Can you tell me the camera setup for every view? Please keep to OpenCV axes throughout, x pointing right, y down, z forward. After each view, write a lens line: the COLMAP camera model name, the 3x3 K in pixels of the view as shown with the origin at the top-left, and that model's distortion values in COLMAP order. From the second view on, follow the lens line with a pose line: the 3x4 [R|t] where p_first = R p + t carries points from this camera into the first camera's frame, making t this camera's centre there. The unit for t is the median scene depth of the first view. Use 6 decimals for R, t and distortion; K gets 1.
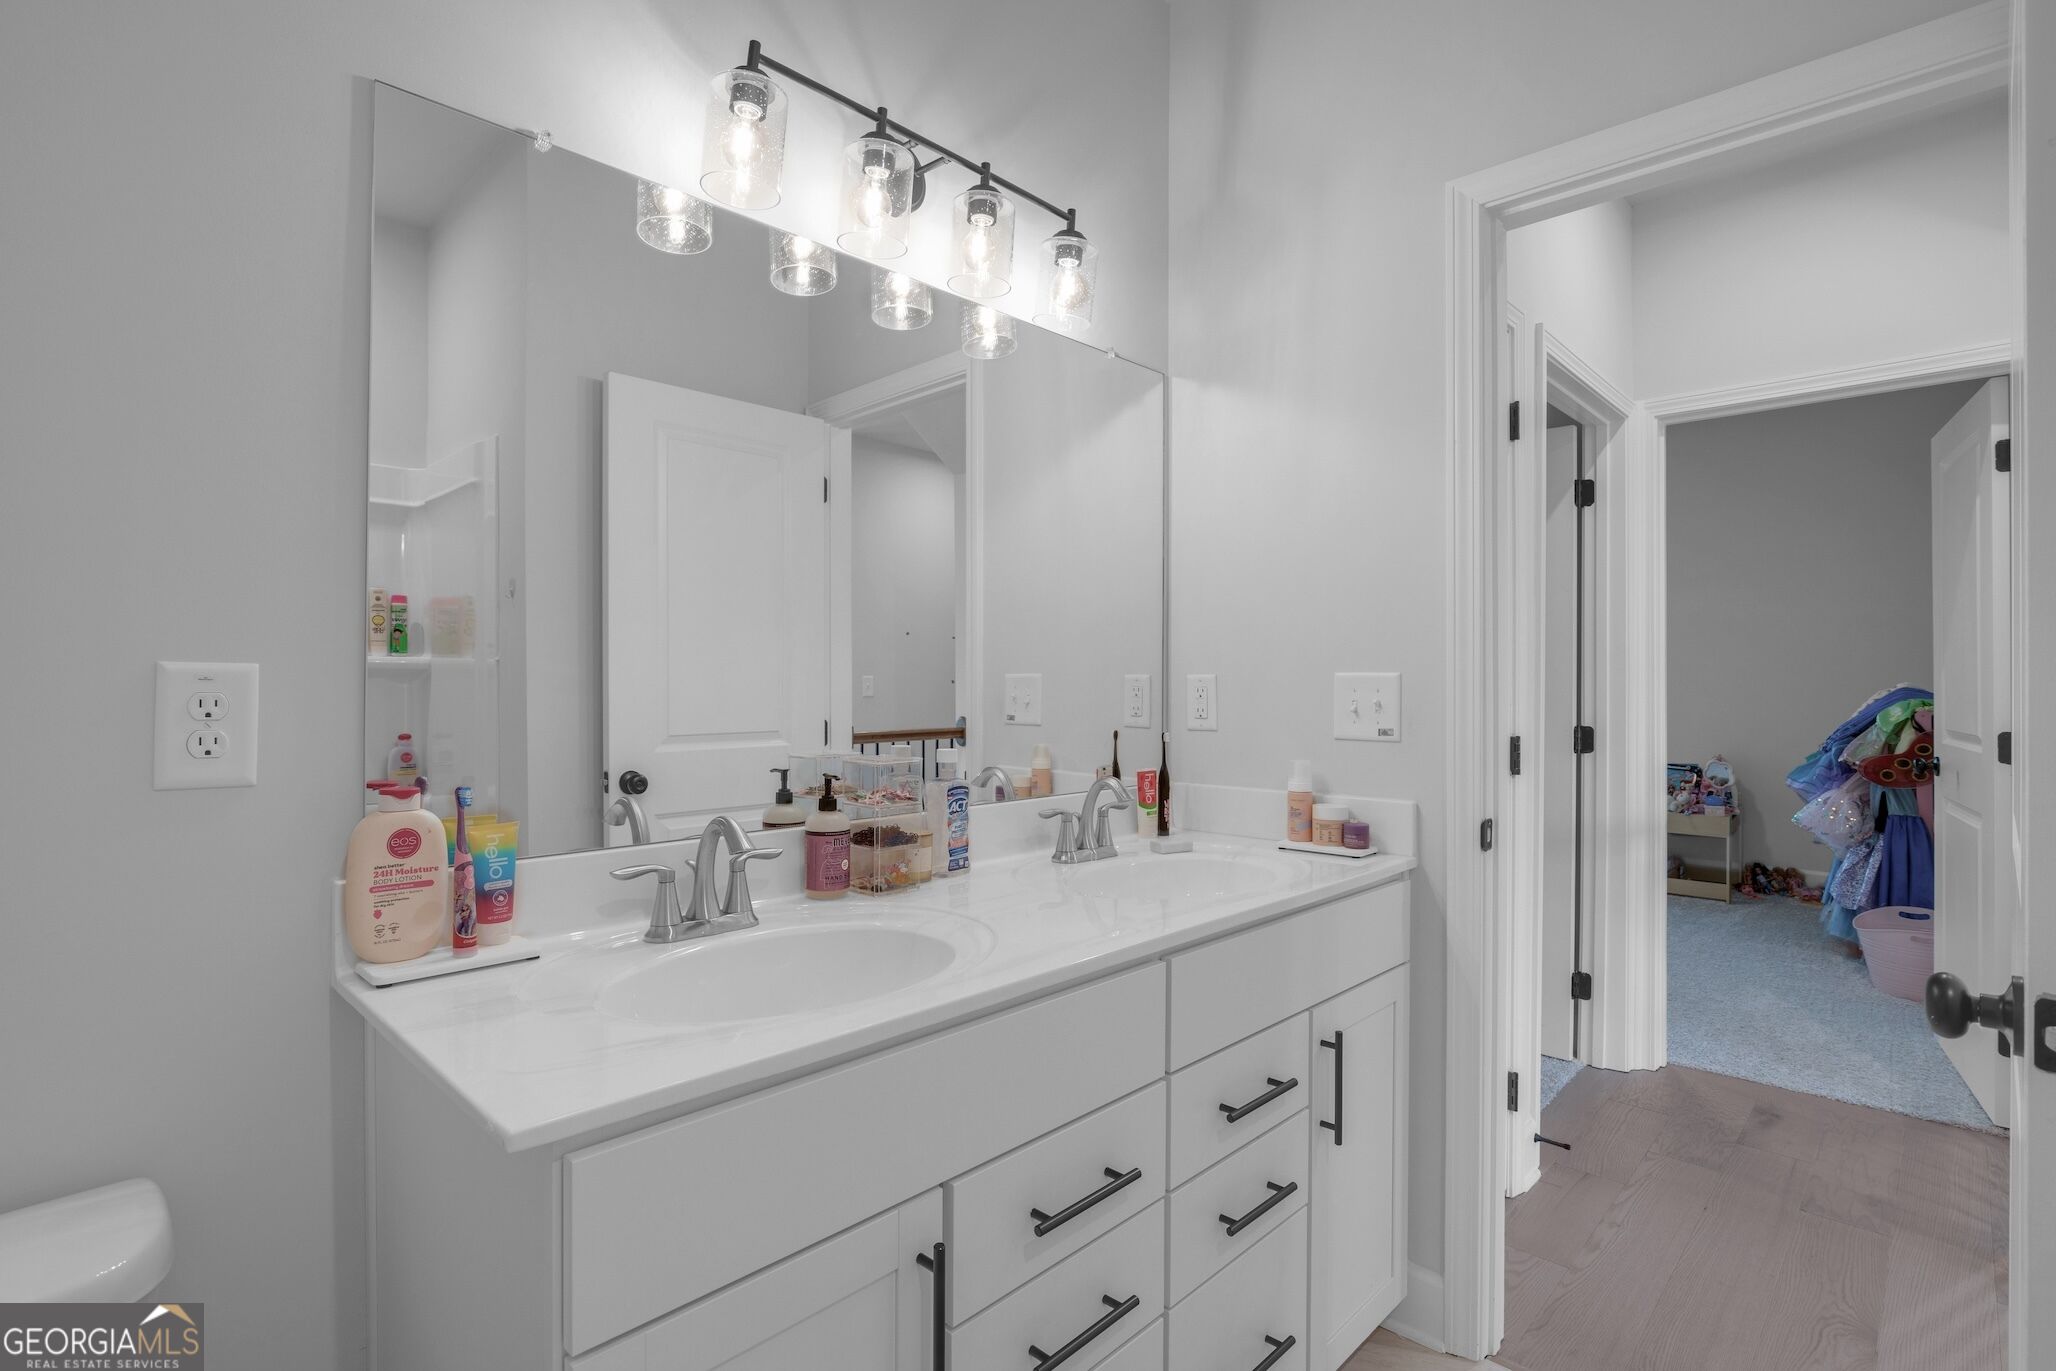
lens RADIAL K [[975.1, 0, 1004.0], [0, 975.1, 682.4], [0, 0, 1]] dist [-0.022857, -0.000086]
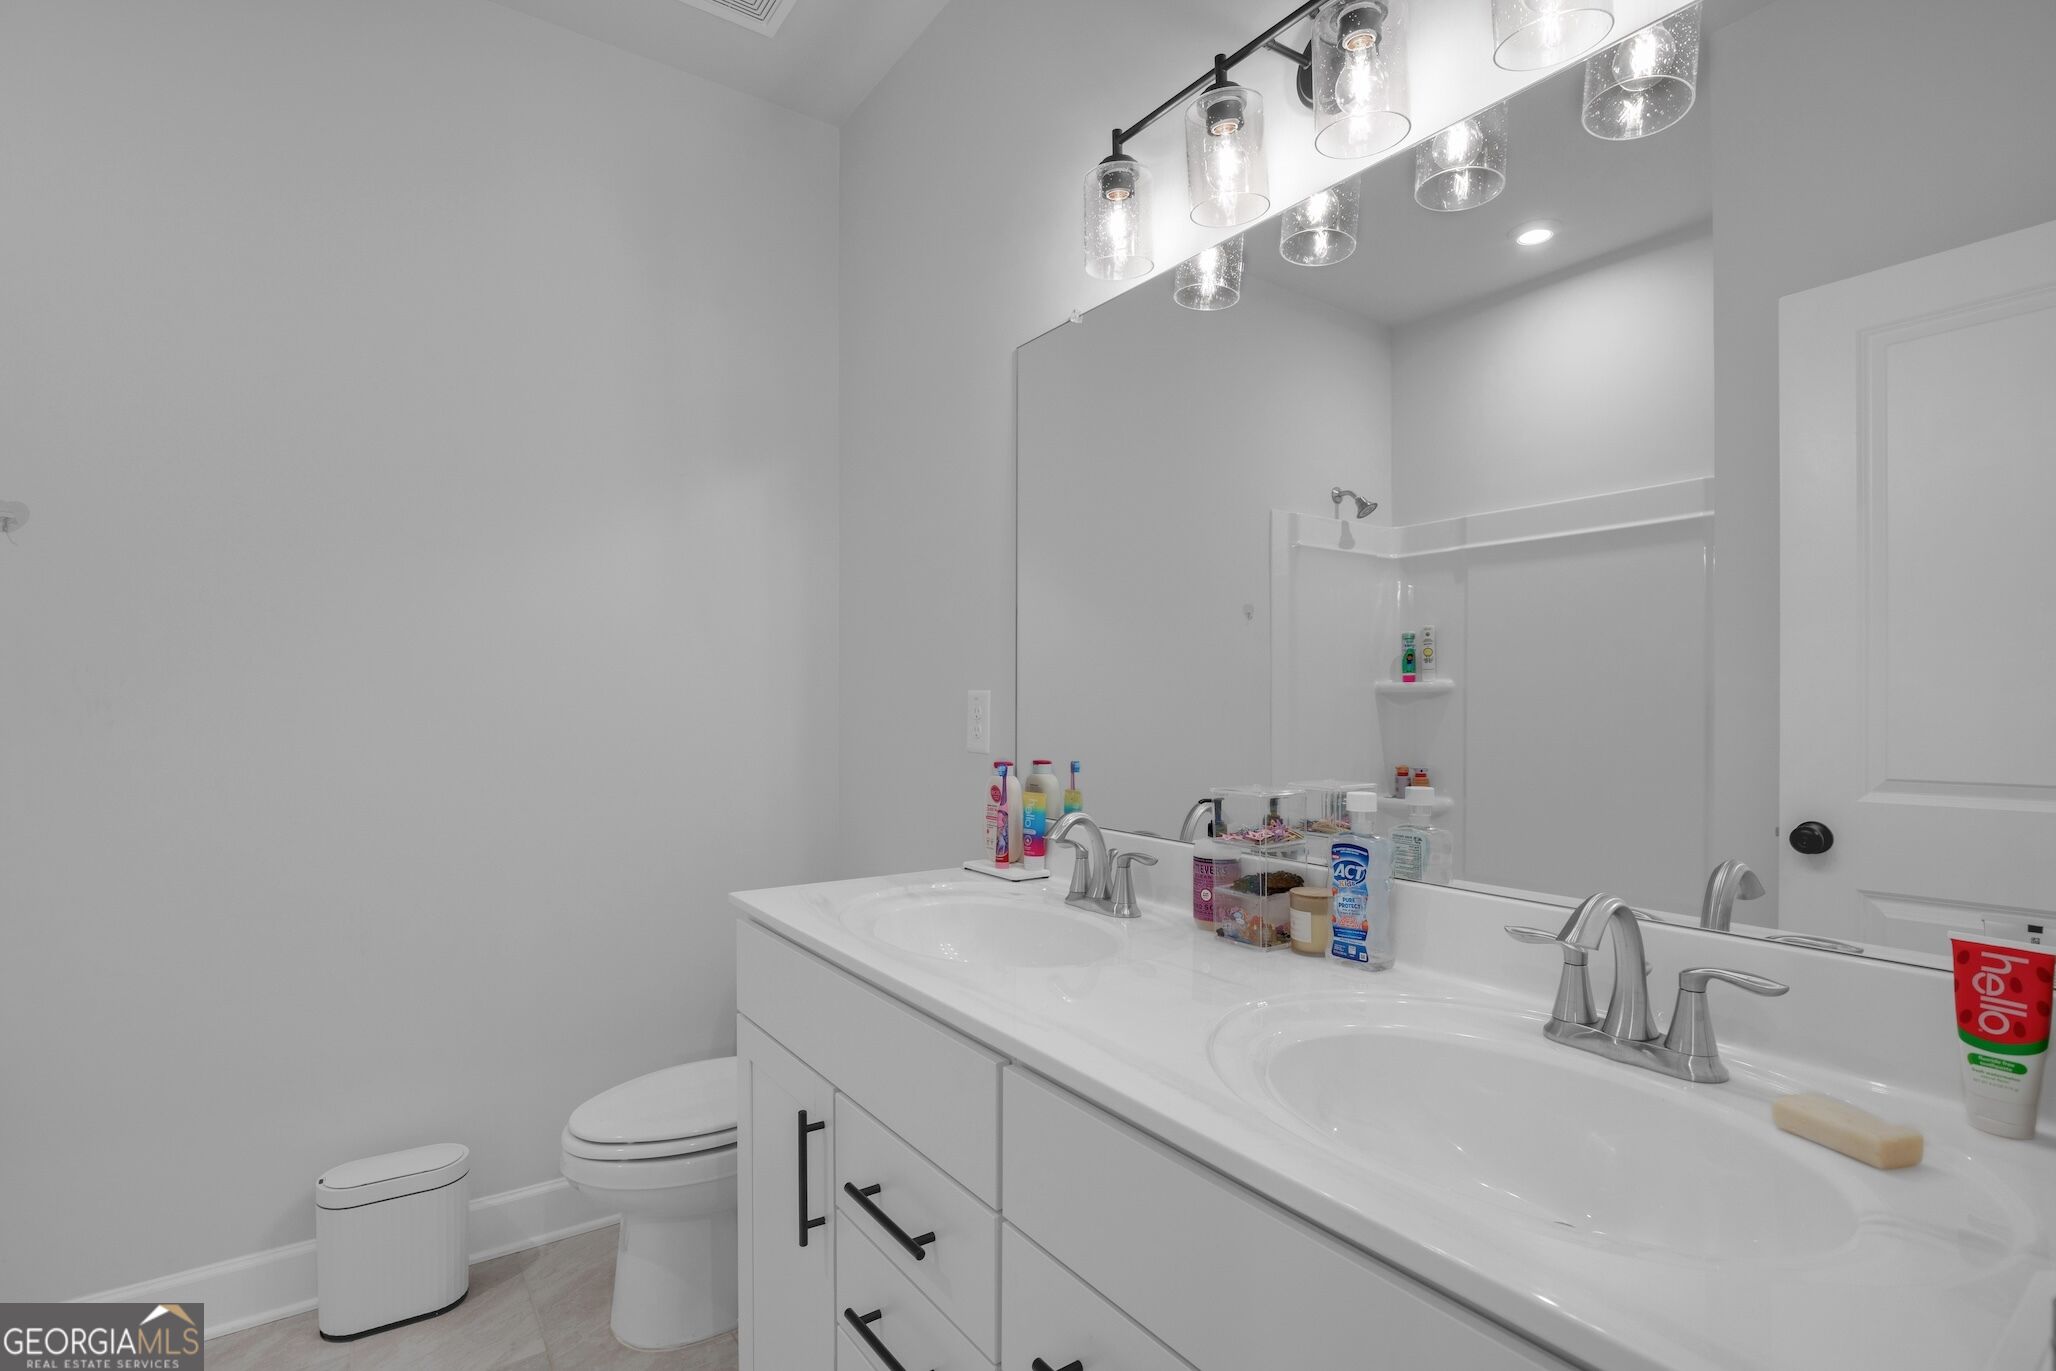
lens RADIAL K [[1017.7, 0, 1028.0], [0, 1017.7, 685.5], [0, 0, 1]] dist [0.017950, -0.000013]
pose [[-0.194688, -0.013412, -0.980774, 0.790385], [0.002096, 0.999899, -0.014090, -0.000386], [0.980863, -0.004799, -0.194640, 0.974745]]
